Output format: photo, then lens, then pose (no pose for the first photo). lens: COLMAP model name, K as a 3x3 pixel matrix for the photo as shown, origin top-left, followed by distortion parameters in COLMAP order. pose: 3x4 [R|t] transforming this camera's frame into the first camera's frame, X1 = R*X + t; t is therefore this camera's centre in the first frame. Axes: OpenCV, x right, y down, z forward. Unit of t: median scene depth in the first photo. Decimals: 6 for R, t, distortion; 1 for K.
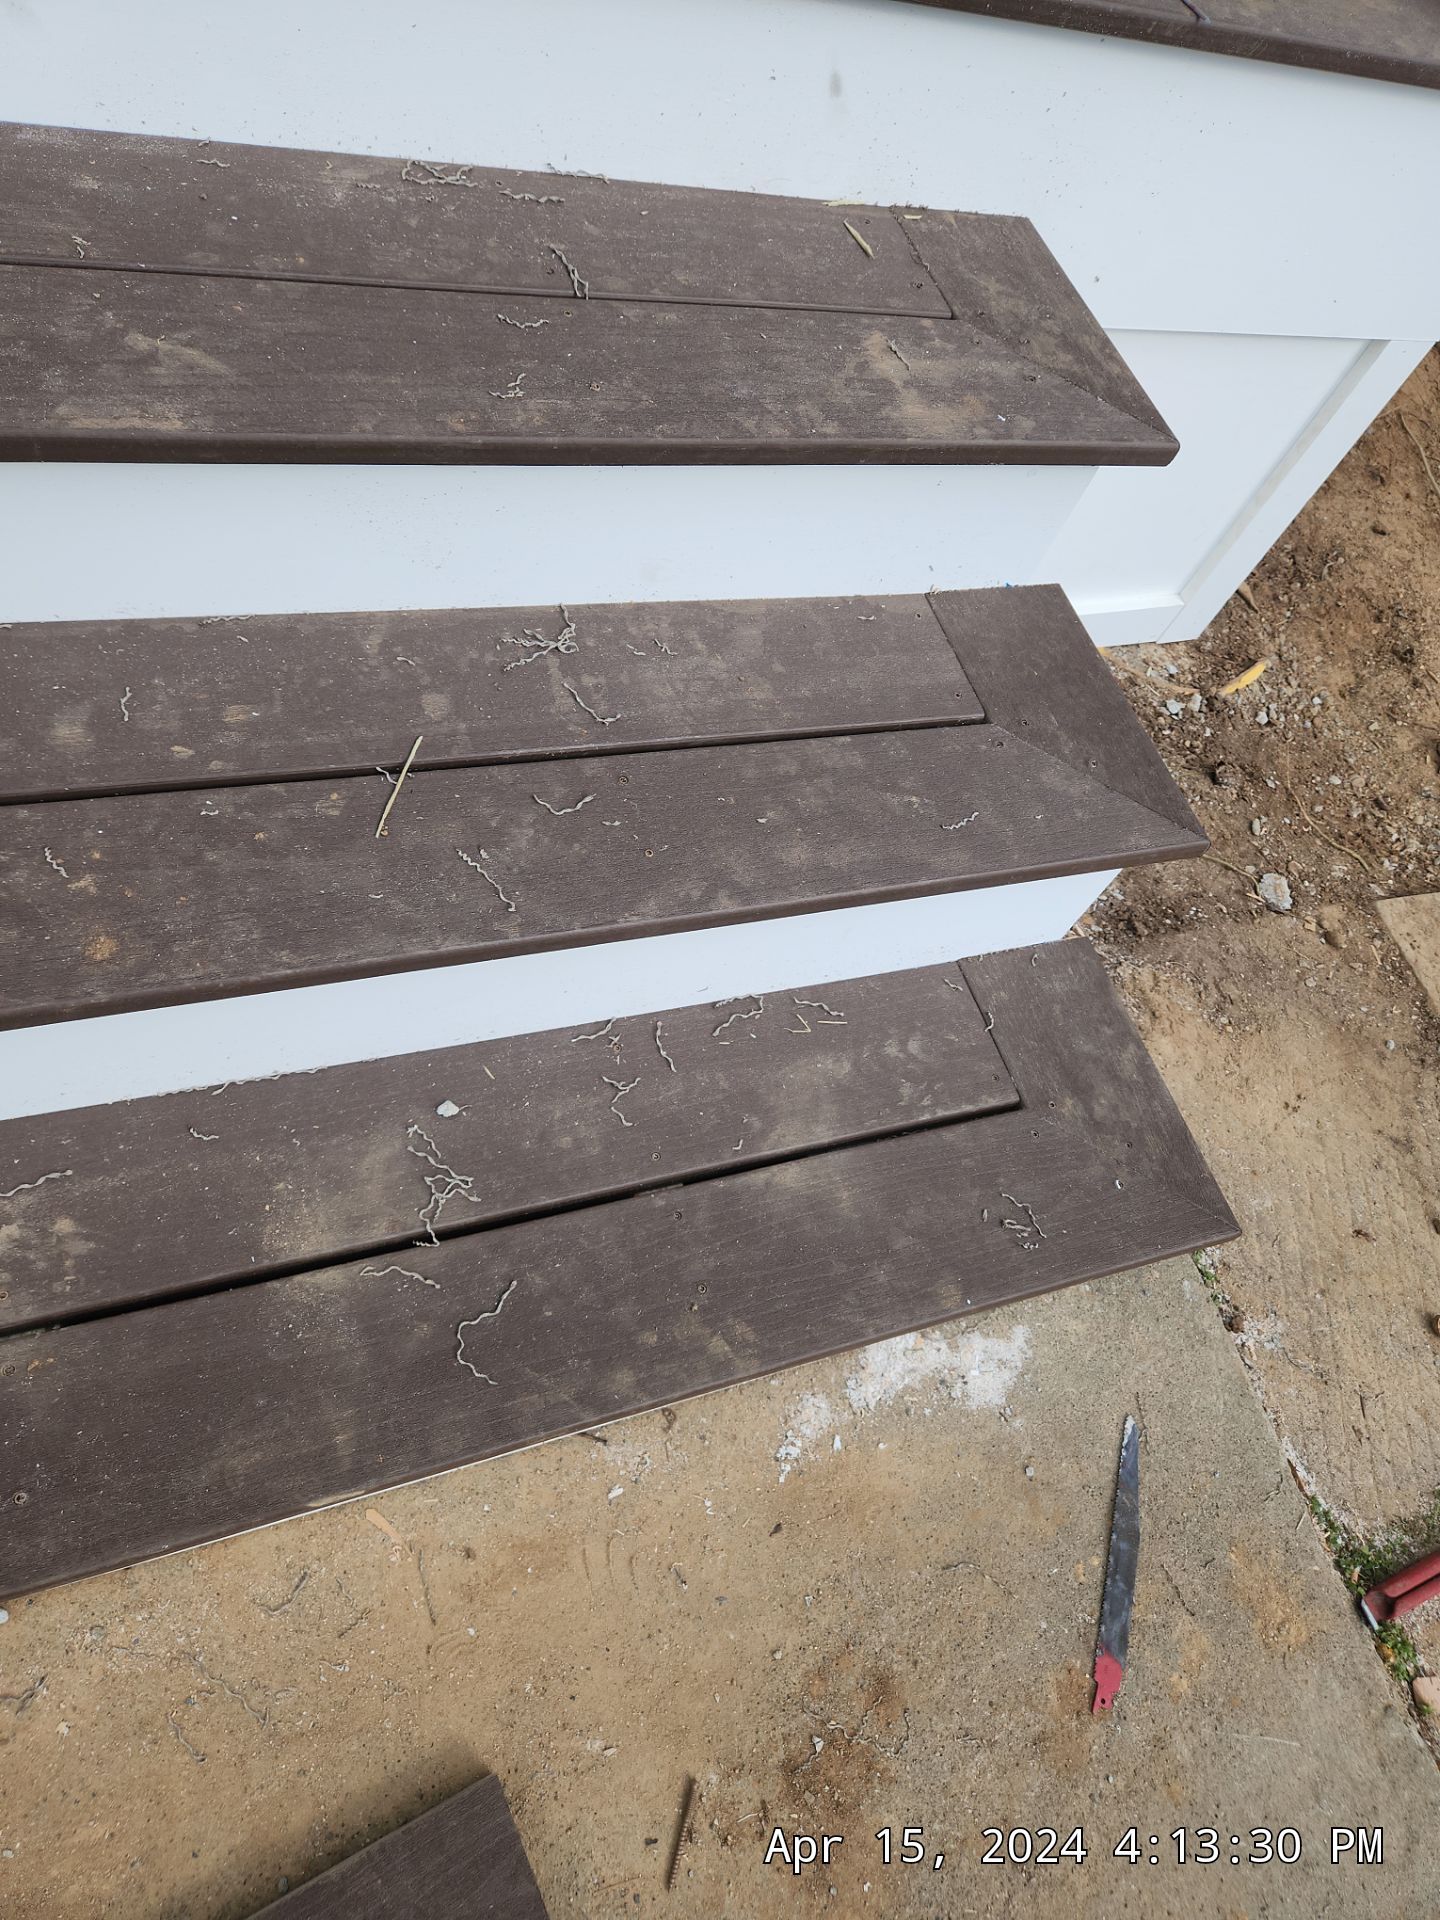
lens RADIAL K [[1313.4, 0, 732.5], [0, 1313.4, 954.1], [0, 0, 1]] dist [0.058666, -0.051033]
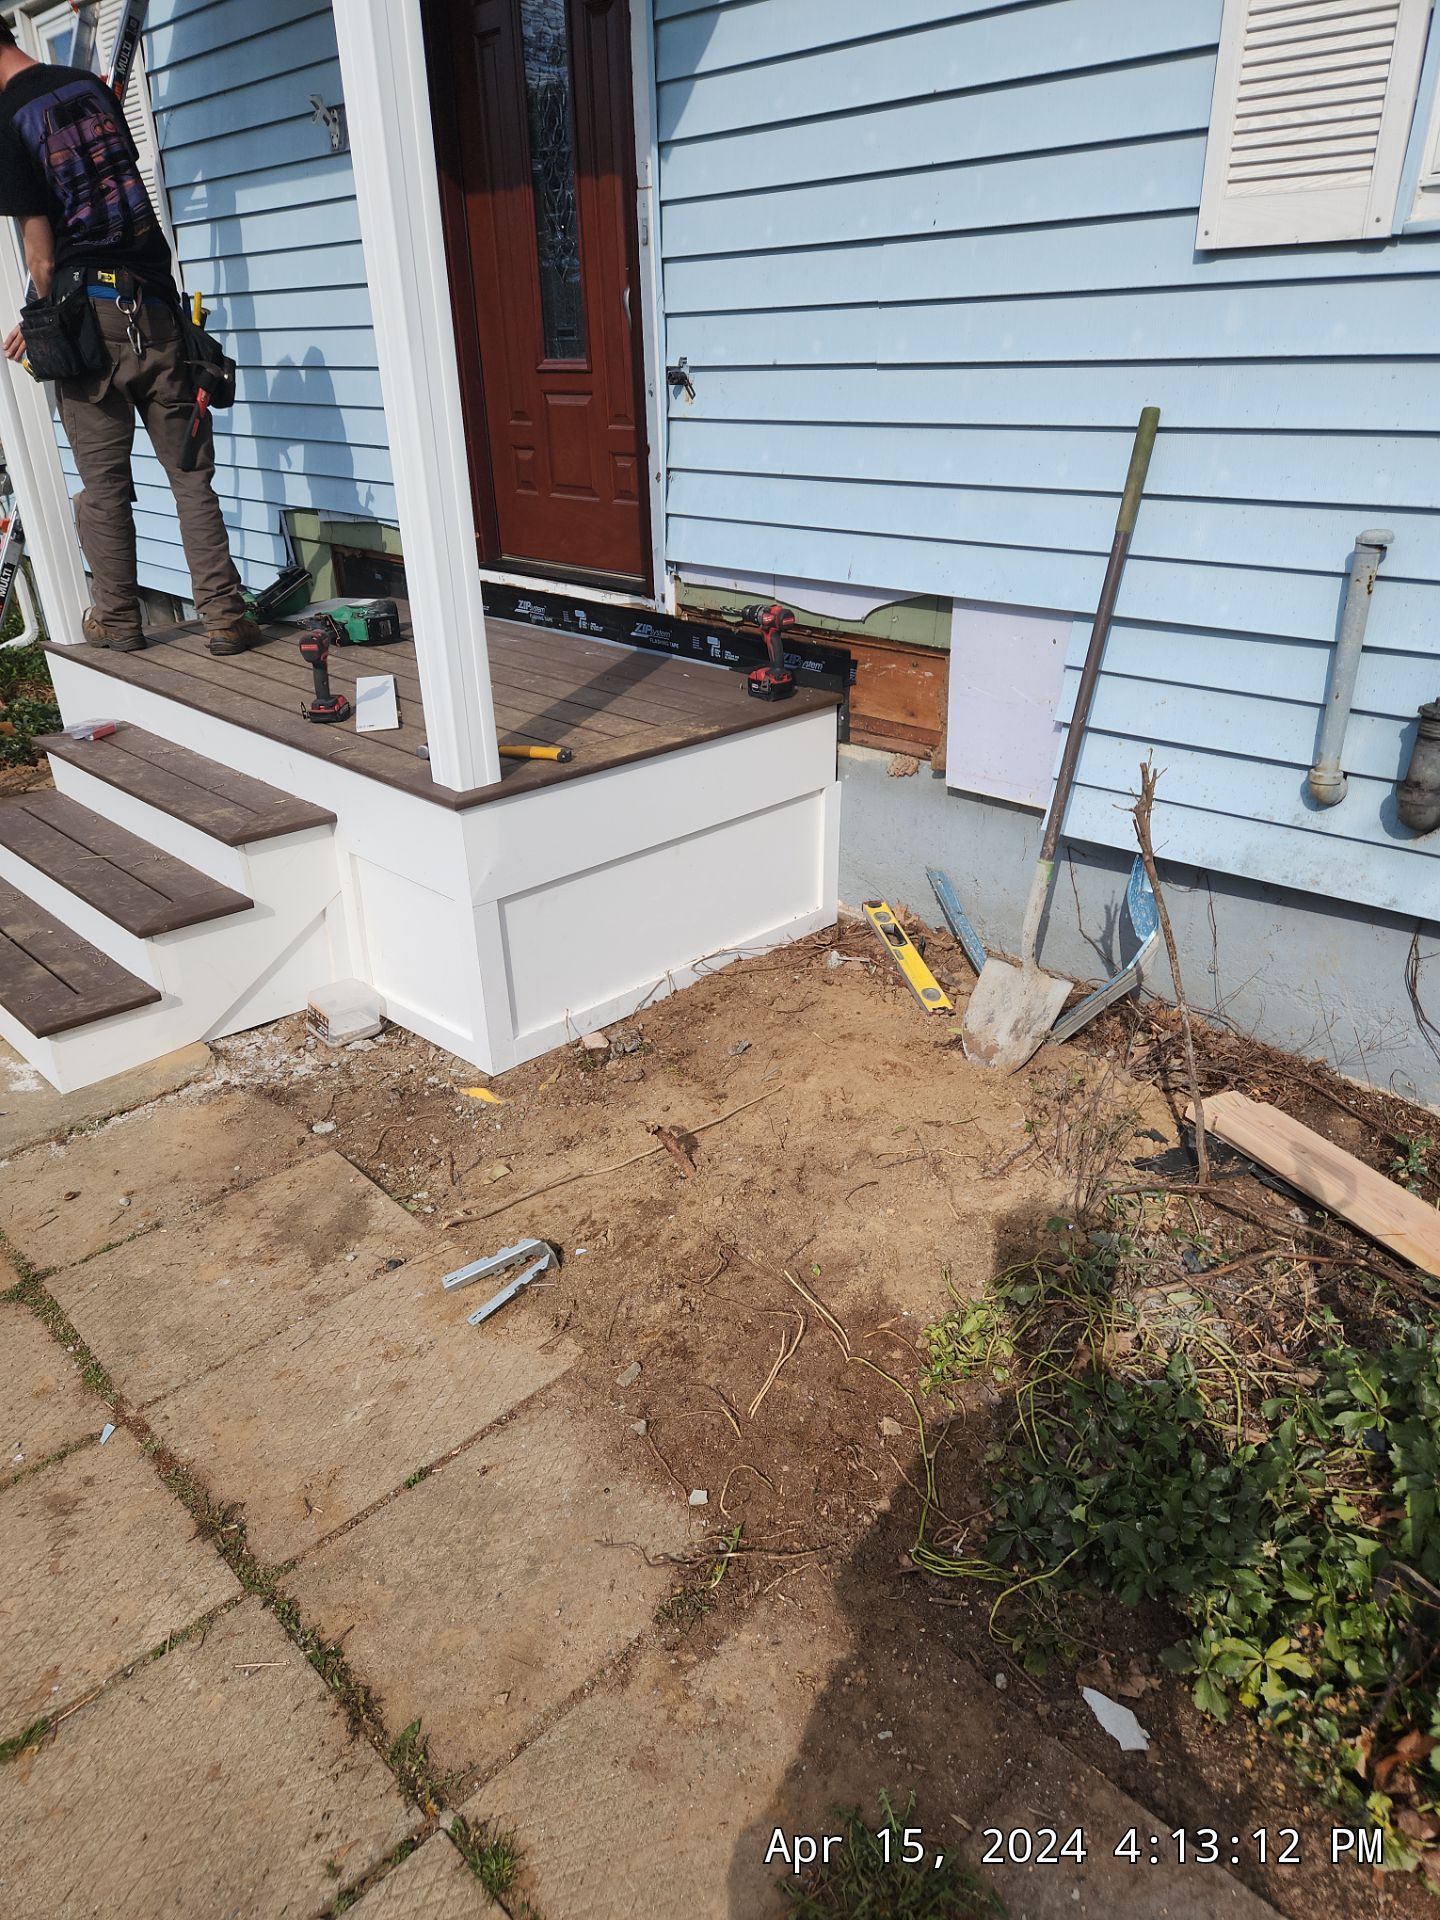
lens RADIAL K [[1306.6, 0, 727.5], [0, 1306.6, 973.6], [0, 0, 1]] dist [0.057882, -0.034941]
pose [[0.403455, 0.121303, -0.906923, 4.112711], [-0.697837, 0.681878, -0.219238, -0.332786], [0.591817, 0.721337, 0.359757, 0.881001]]
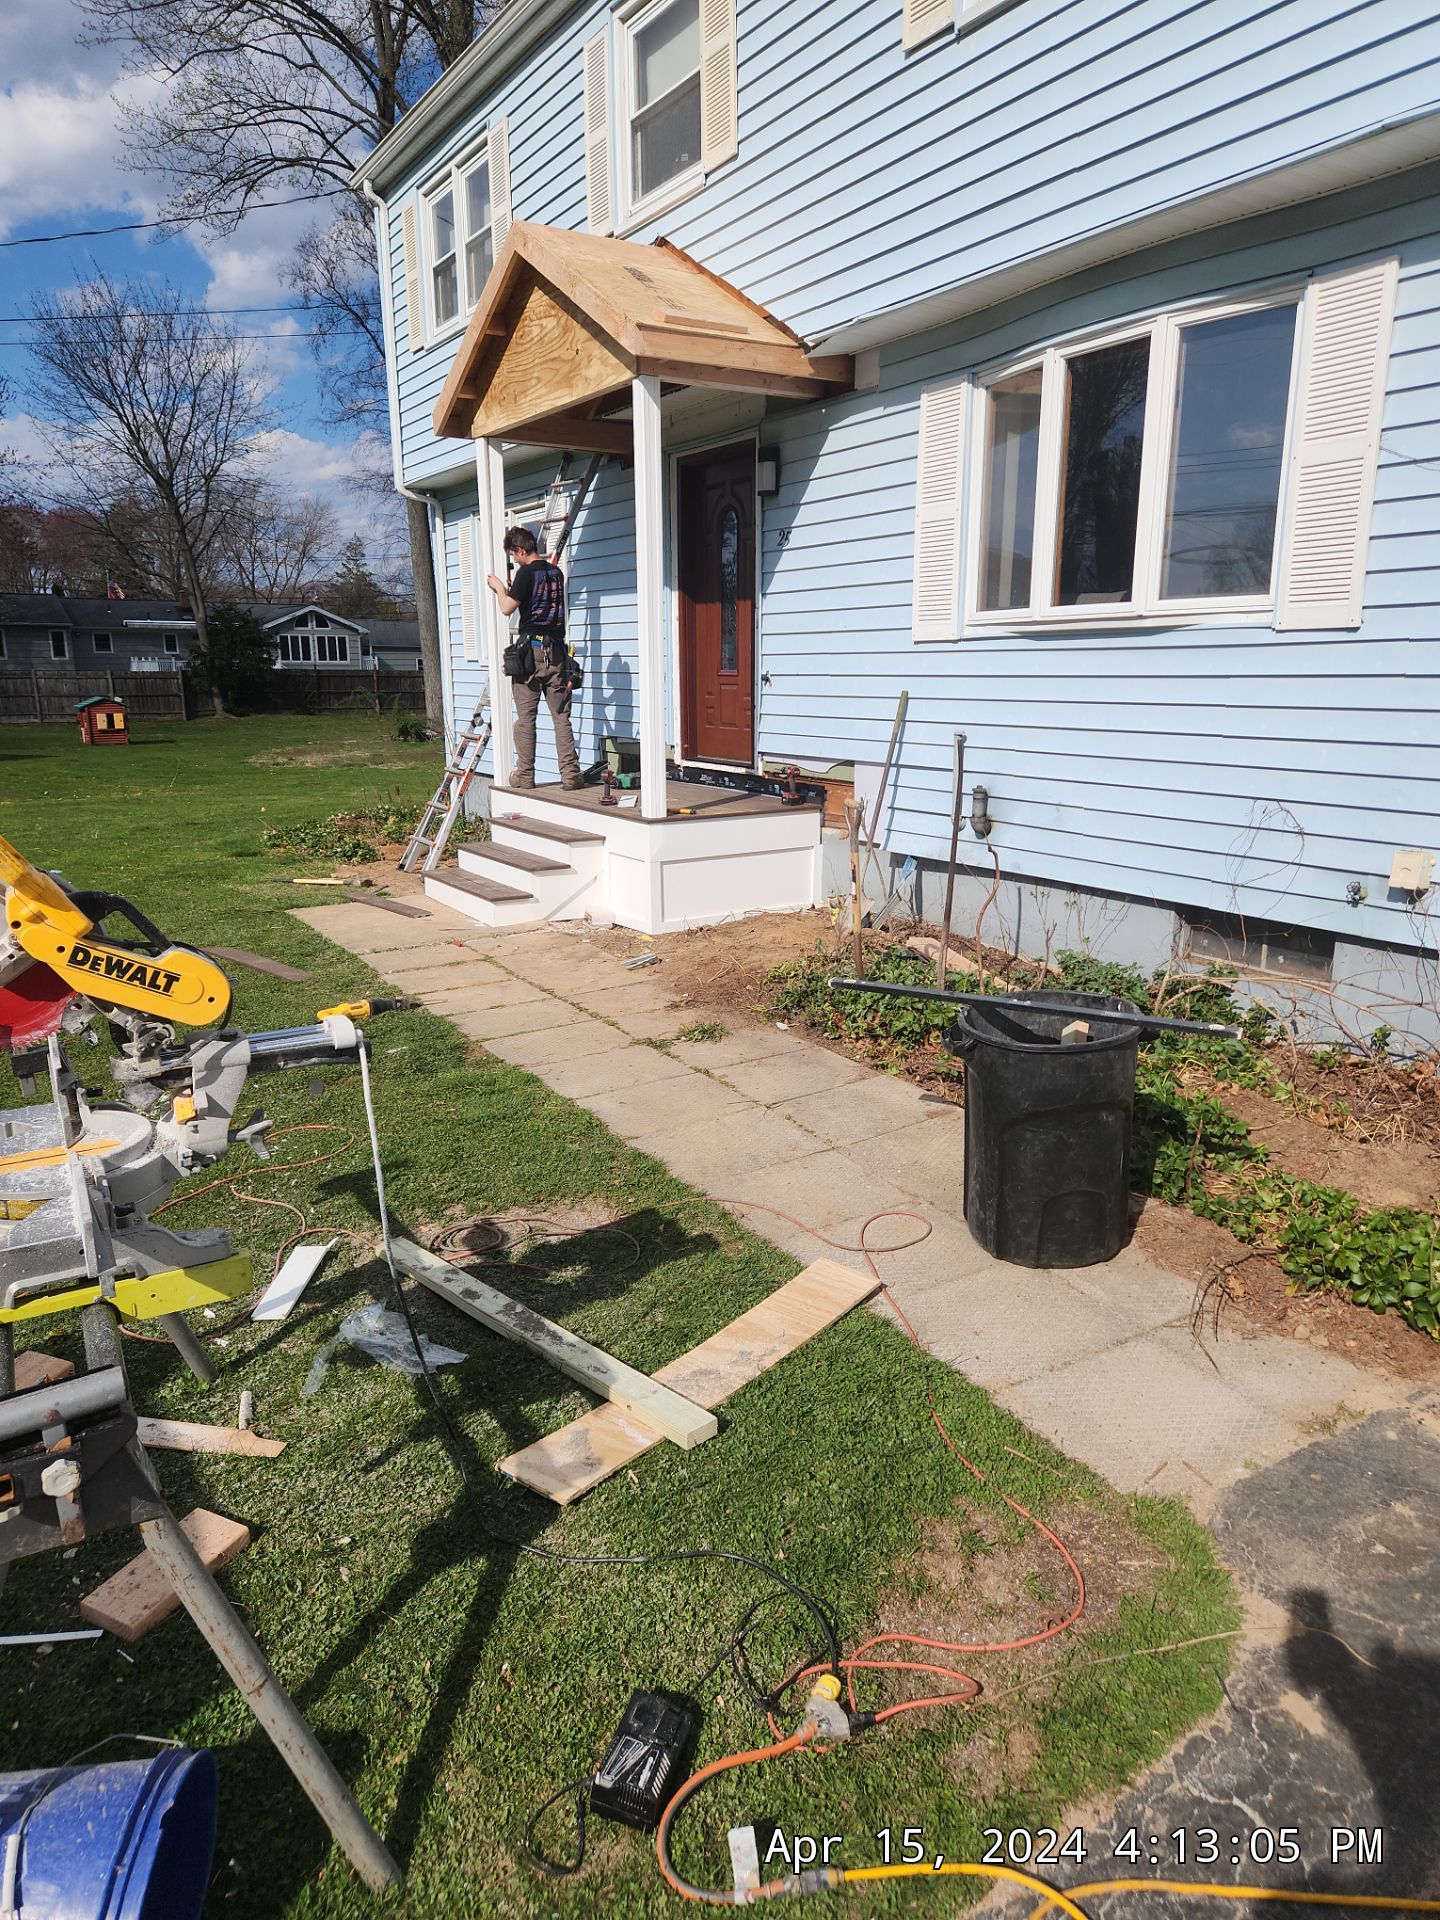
lens RADIAL K [[1306.6, 0, 680.9], [0, 1306.6, 926.2], [0, 0, 1]] dist [0.057882, -0.034941]
pose [[0.183100, -0.077217, -0.980057, 9.328867], [-0.801626, 0.565367, -0.194309, 1.037337], [0.569096, 0.821217, 0.041619, 1.670230]]
